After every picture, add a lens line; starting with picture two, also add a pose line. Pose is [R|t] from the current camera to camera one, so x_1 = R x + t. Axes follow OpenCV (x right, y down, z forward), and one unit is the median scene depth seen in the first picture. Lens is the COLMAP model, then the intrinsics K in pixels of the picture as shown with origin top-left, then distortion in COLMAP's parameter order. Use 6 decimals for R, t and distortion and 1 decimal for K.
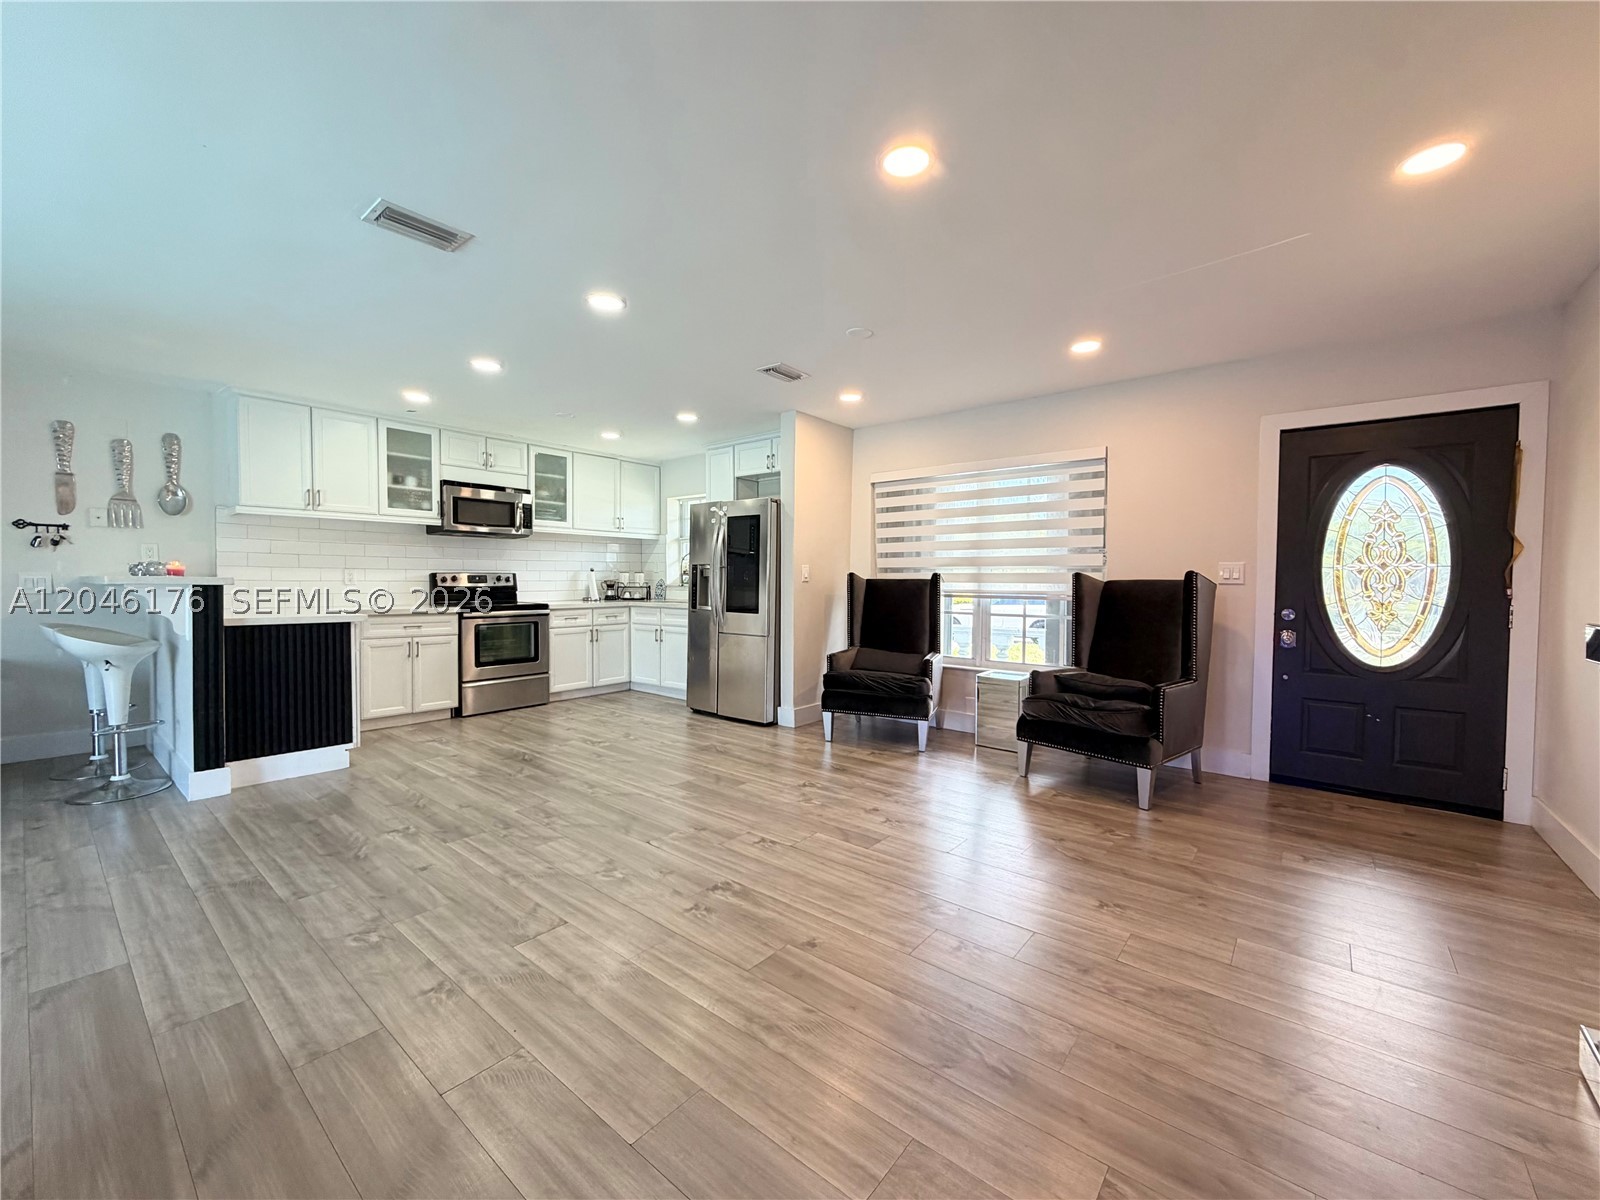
lens RADIAL K [[638.2, 0, 794.1], [0, 638.2, 602.6], [0, 0, 1]] dist [0.002460, 0.000031]
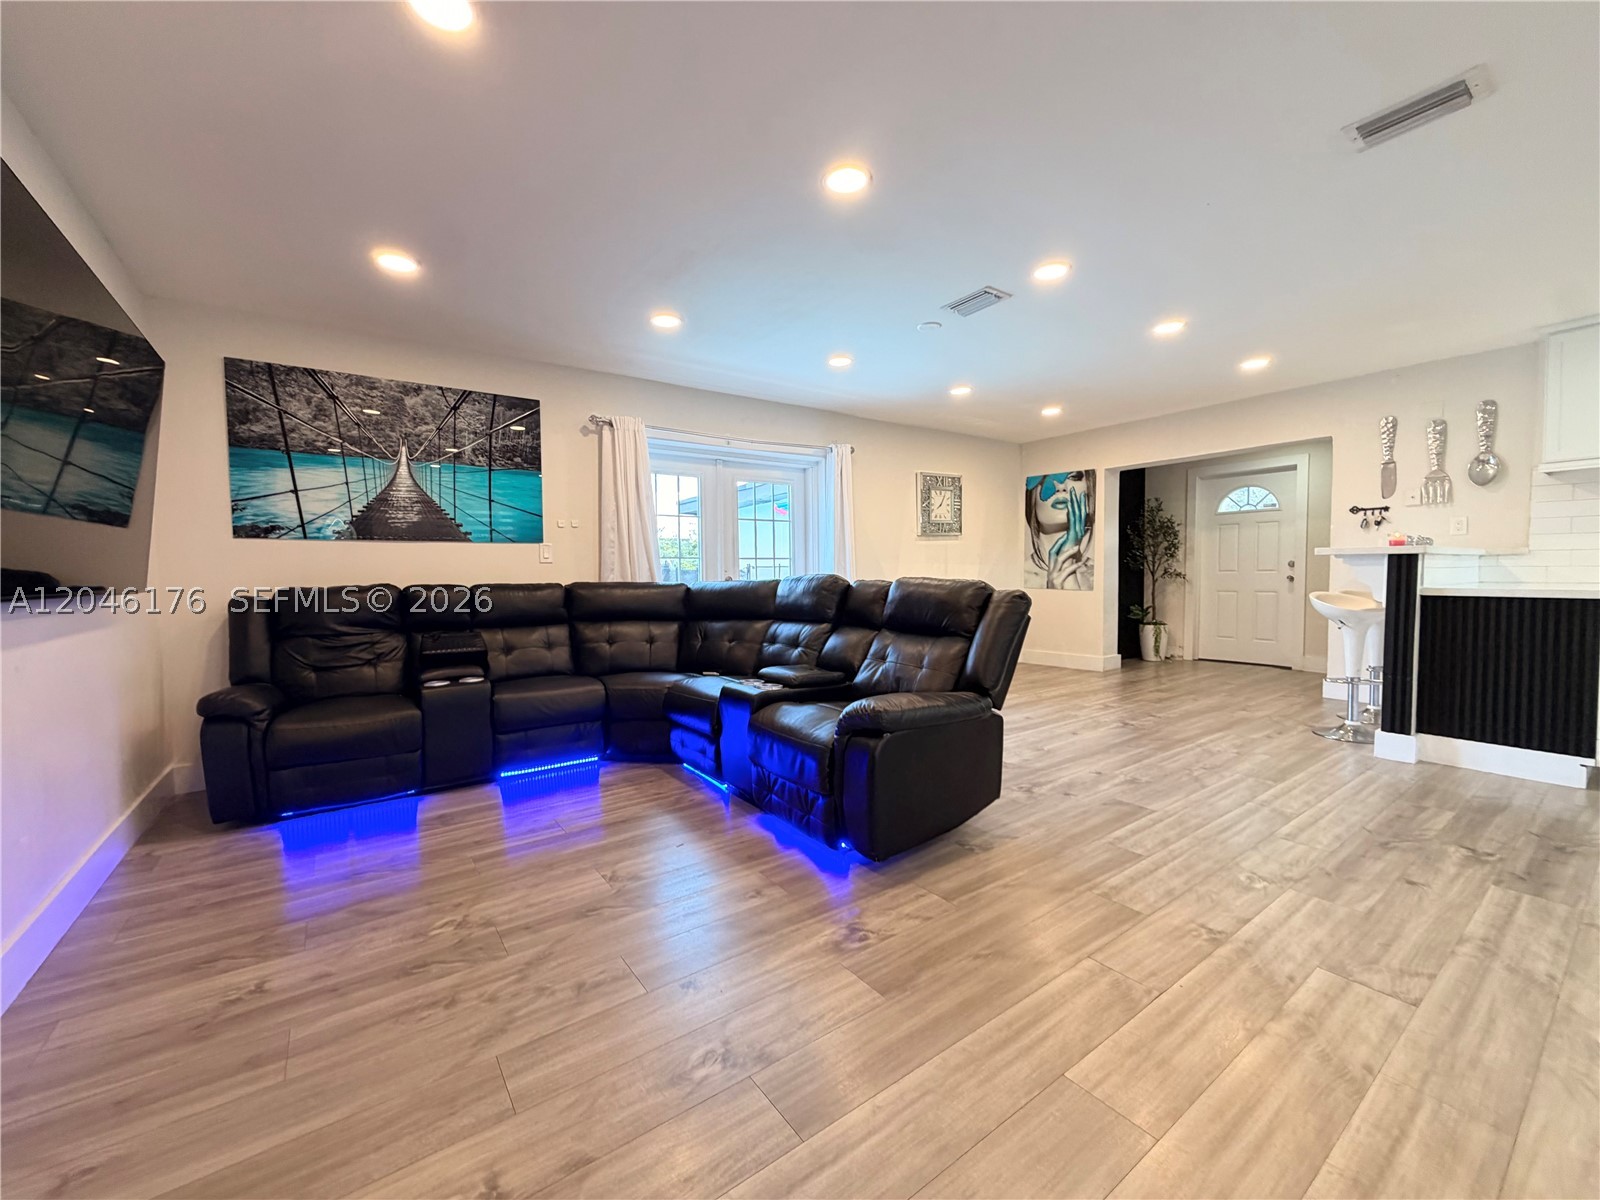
lens RADIAL K [[638.2, 0, 795.3], [0, 638.2, 600.1], [0, 0, 1]] dist [0.002460, 0.000031]
pose [[-0.260189, 0.038554, -0.964788, 0.423939], [-0.018748, 0.998812, 0.044970, 0.024278], [0.965376, 0.029788, -0.259157, 0.427128]]
